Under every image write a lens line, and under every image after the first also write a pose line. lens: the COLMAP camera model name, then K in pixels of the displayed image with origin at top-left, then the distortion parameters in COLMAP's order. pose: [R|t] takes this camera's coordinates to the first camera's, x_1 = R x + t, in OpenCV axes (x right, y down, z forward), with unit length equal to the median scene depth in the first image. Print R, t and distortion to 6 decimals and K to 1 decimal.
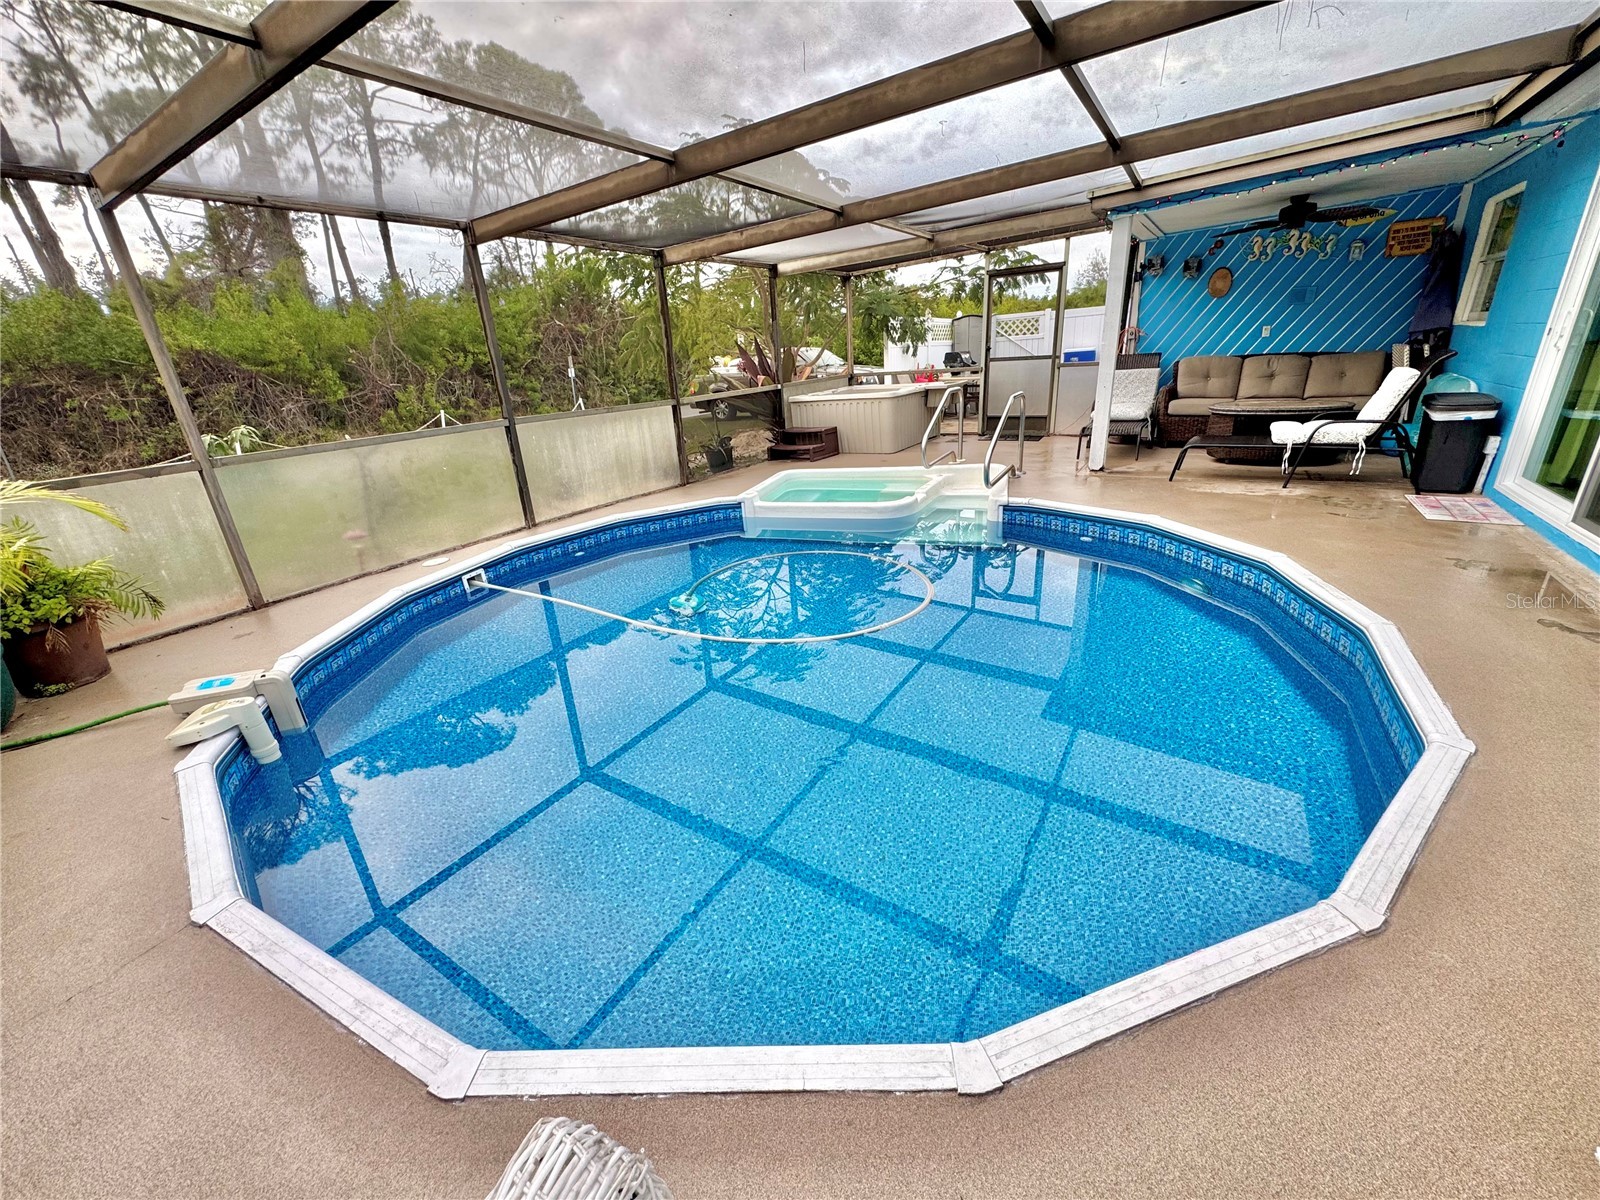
lens RADIAL K [[636.9, 0, 799.7], [0, 636.9, 602.3], [0, 0, 1]] dist [0.000178, -0.000168]
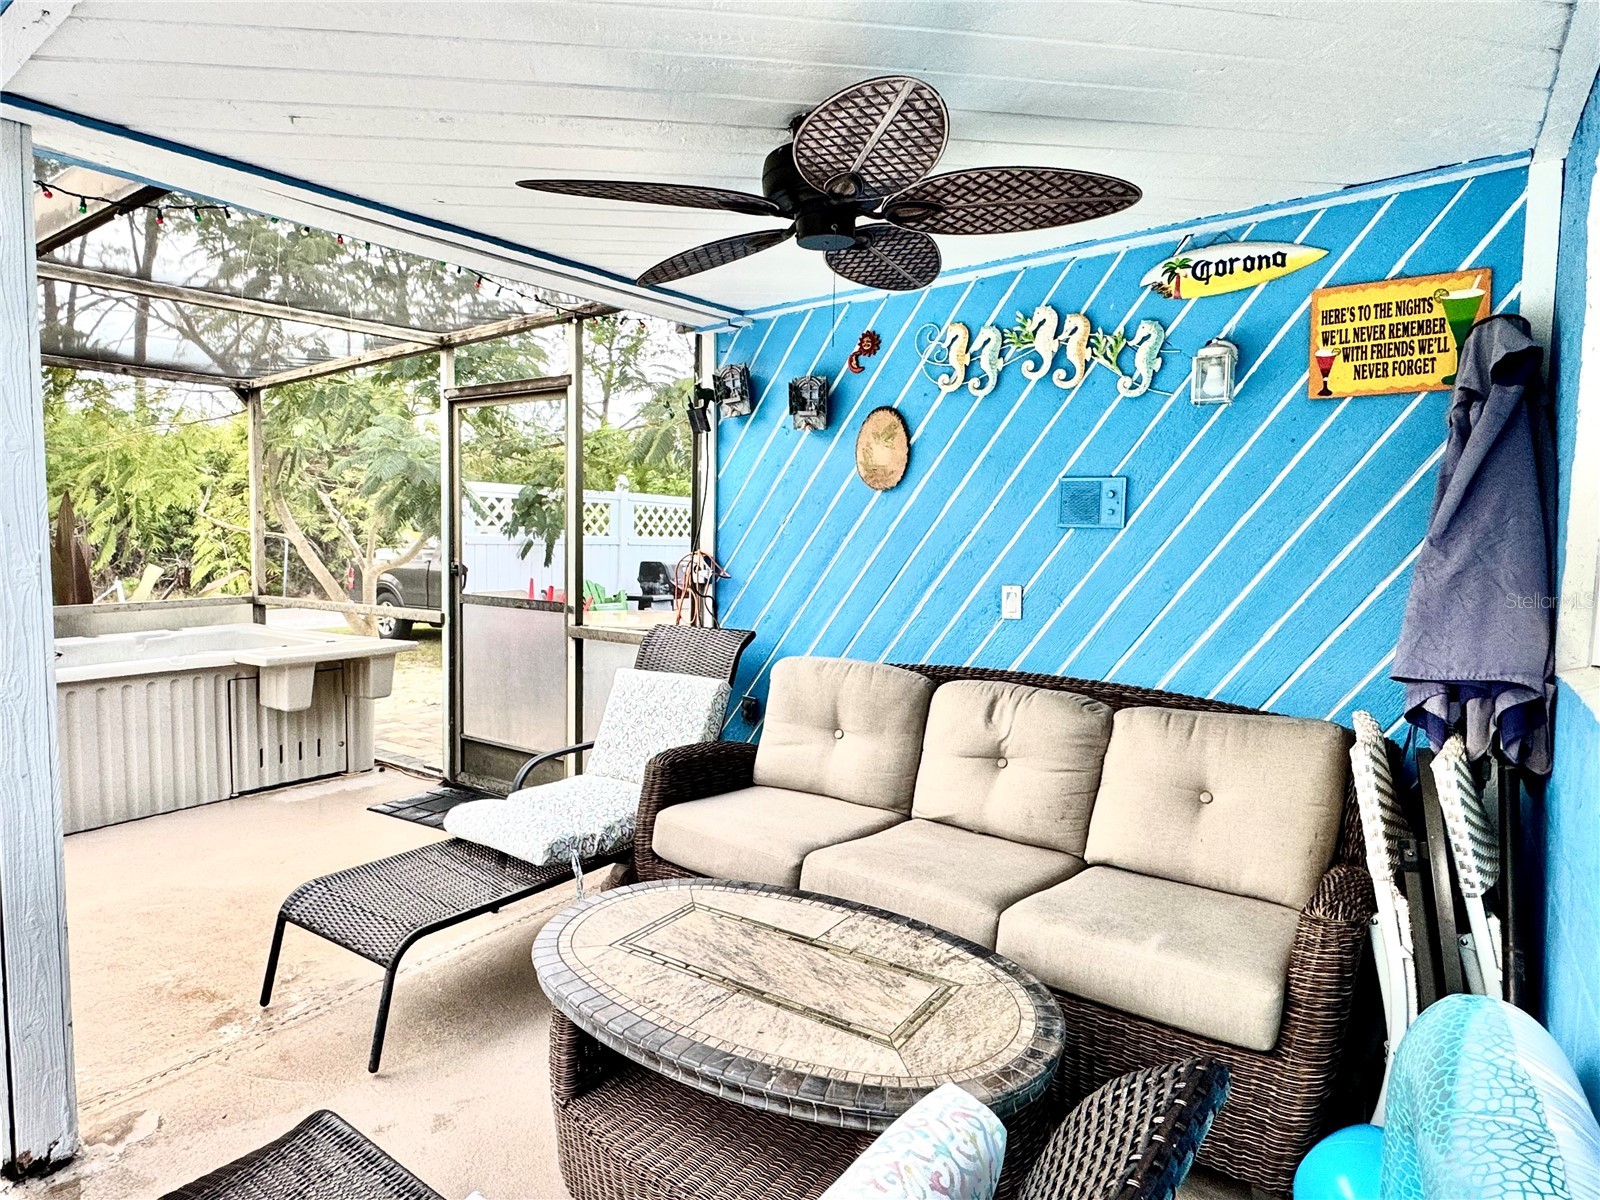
lens RADIAL K [[919.2, 0, 793.3], [0, 919.2, 604.4], [0, 0, 1]] dist [0.005068, 0.000178]
pose [[0.996131, 0.082486, -0.030313, 0.716633], [-0.087749, 0.952406, -0.291928, -0.318432], [0.004791, 0.293459, 0.955960, 0.641489]]
